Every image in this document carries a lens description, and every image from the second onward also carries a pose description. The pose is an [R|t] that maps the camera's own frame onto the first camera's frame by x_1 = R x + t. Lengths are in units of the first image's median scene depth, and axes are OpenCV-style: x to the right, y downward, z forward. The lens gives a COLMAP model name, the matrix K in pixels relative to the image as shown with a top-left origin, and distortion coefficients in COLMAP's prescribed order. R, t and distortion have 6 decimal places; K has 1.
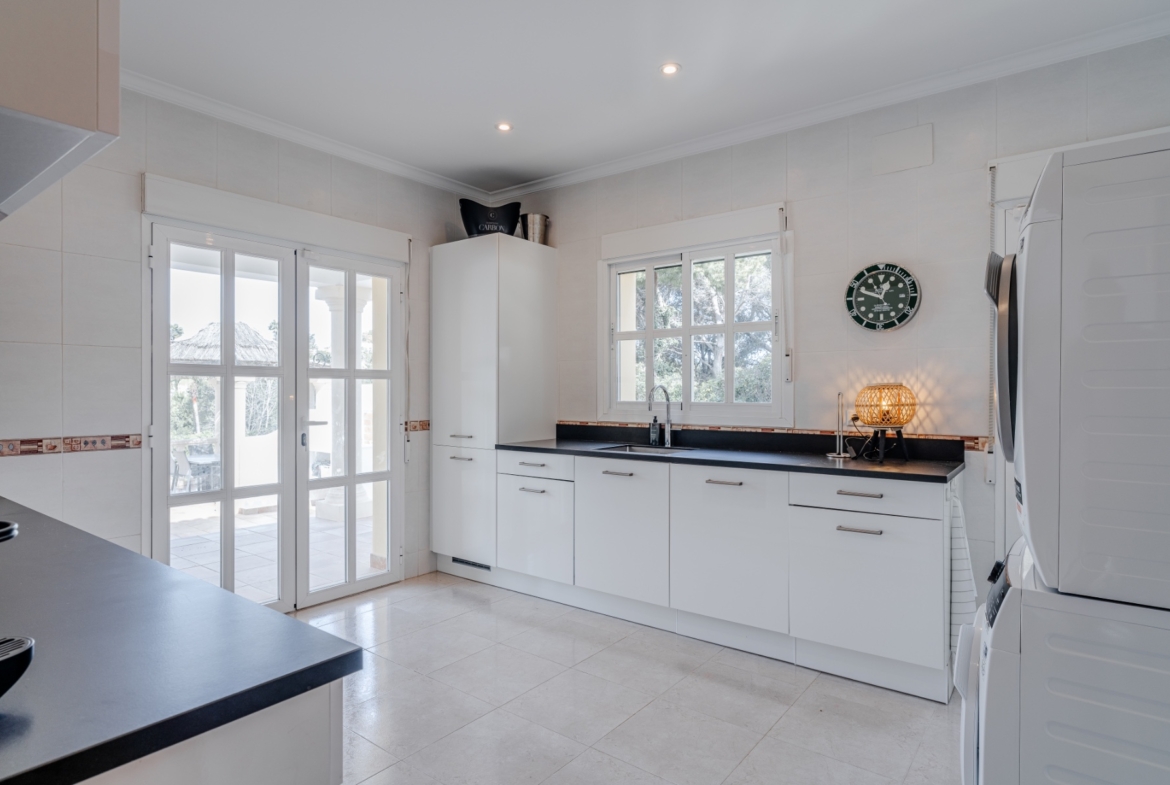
lens RADIAL K [[633.8, 0, 585.7], [0, 633.8, 393.6], [0, 0, 1]] dist [-0.001606, 0.001624]
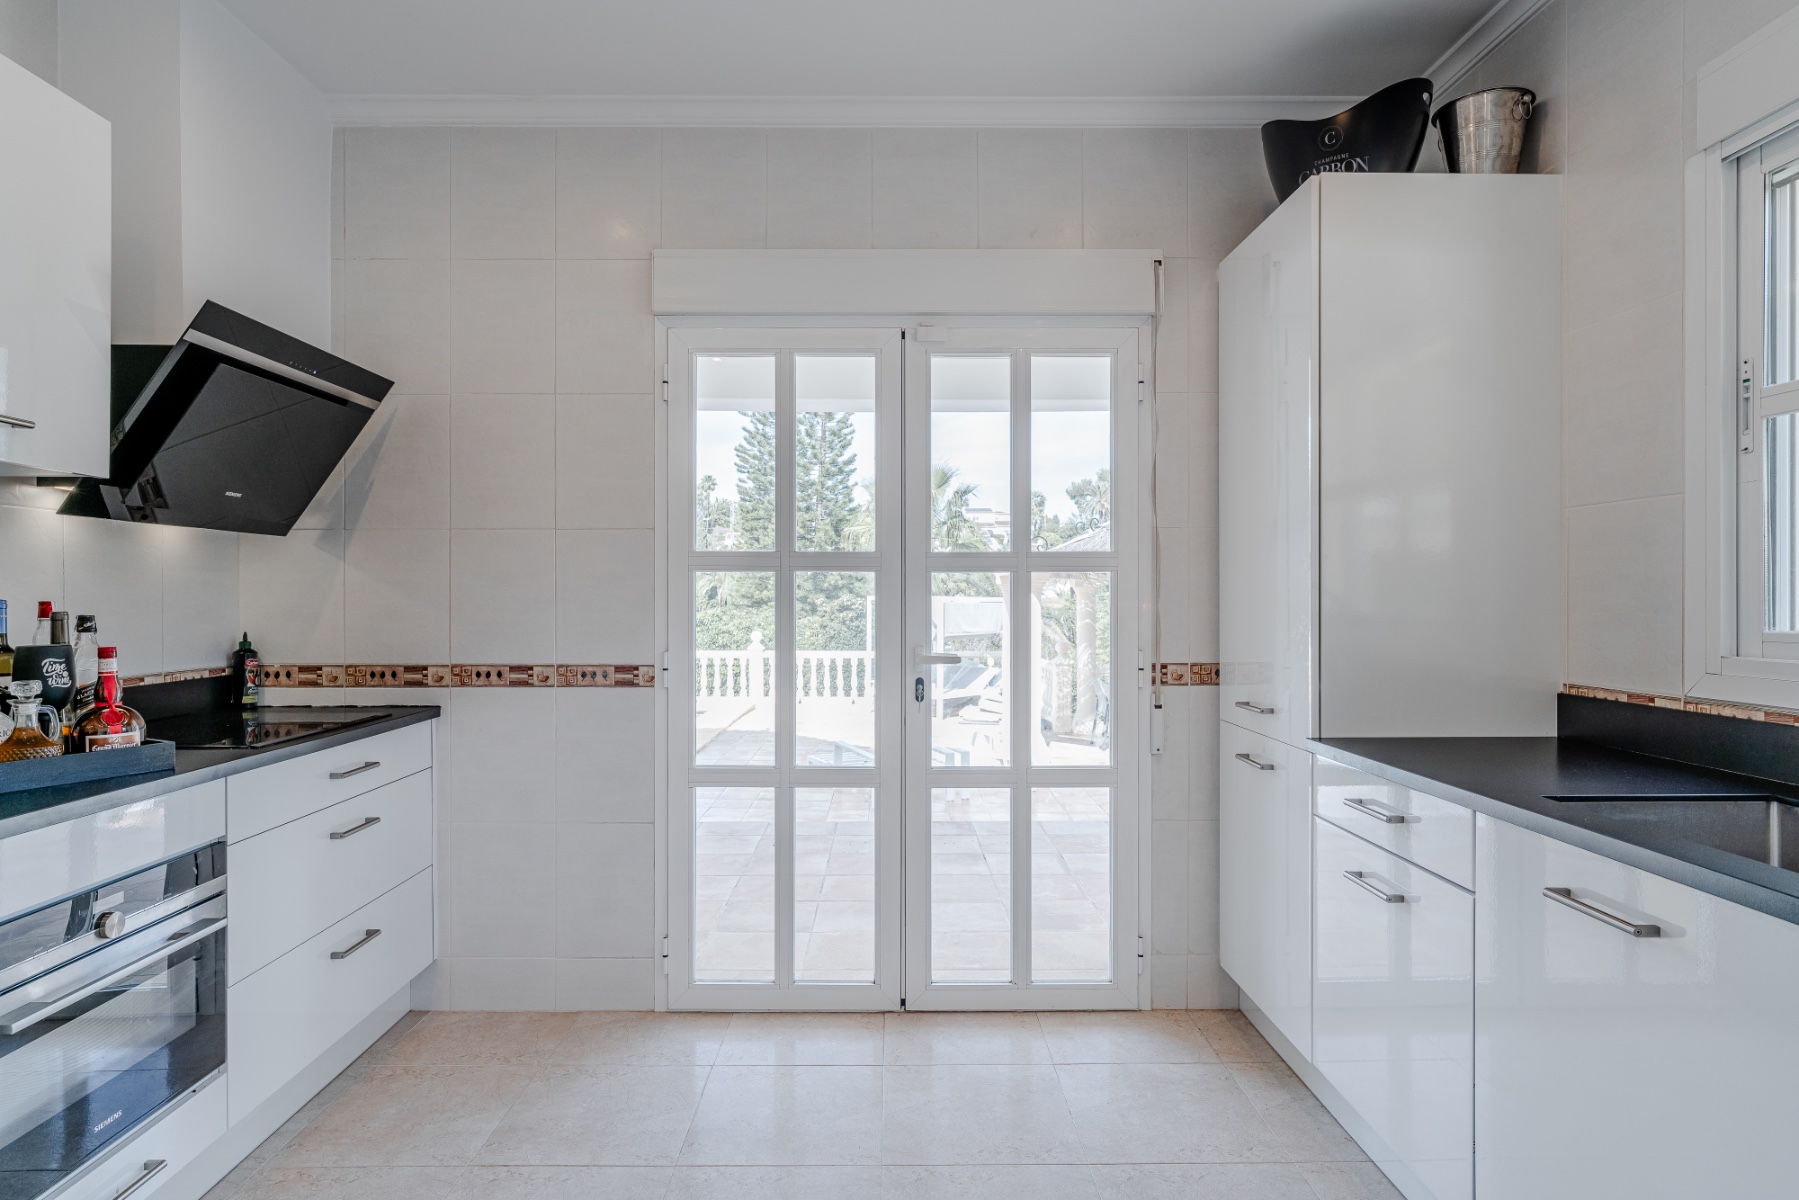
lens RADIAL K [[974.5, 0, 891.0], [0, 974.5, 602.8], [0, 0, 1]] dist [-0.001606, 0.001624]
pose [[0.613610, 0.002934, -0.789604, 0.158725], [-0.001709, 0.999996, 0.002387, -0.000952], [0.789607, -0.000116, 0.613612, 0.437932]]
